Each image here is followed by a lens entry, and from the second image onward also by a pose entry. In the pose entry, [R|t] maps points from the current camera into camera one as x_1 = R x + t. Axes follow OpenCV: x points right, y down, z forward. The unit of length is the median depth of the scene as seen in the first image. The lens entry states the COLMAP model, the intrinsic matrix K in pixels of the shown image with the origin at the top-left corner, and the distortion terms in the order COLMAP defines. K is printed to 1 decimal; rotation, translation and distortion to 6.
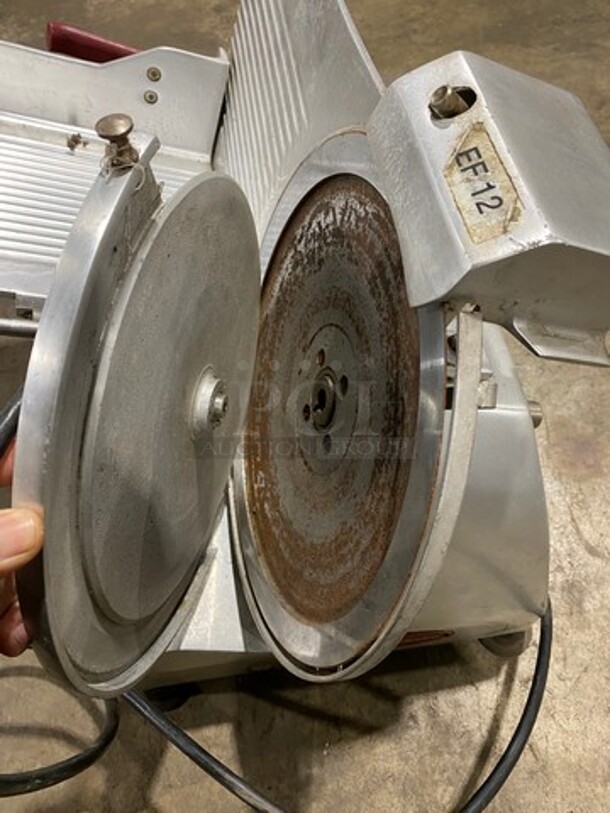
lens RADIAL K [[621.2, 0, 305.0], [0, 621.2, 406.5], [0, 0, 1]] dist [-0.064952, -0.002051]
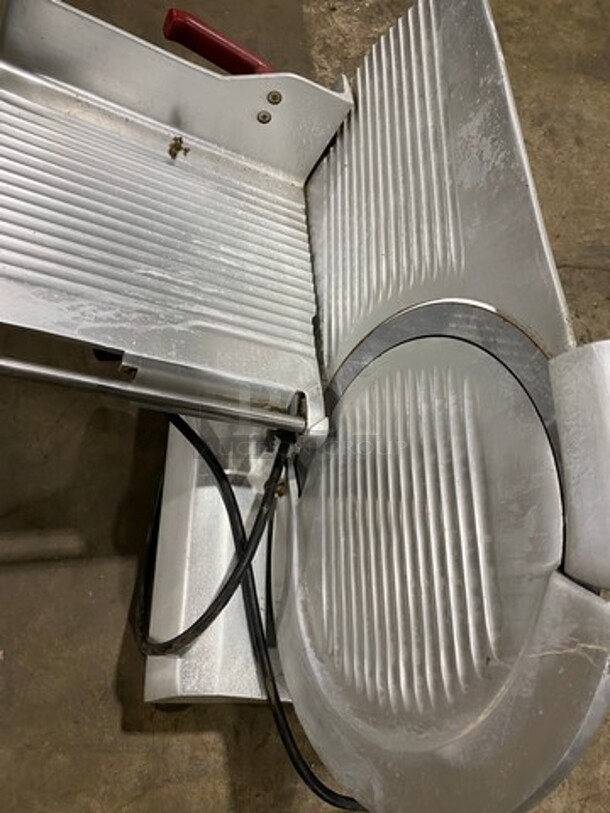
lens RADIAL K [[626.9, 0, 305.0], [0, 626.9, 406.5], [0, 0, 1]] dist [-0.067517, 0.000686]
pose [[0.977031, 0.194669, 0.086685, -0.191025], [-0.204833, 0.970113, 0.130095, -0.214234], [-0.058768, -0.144863, 0.987705, -0.018471]]
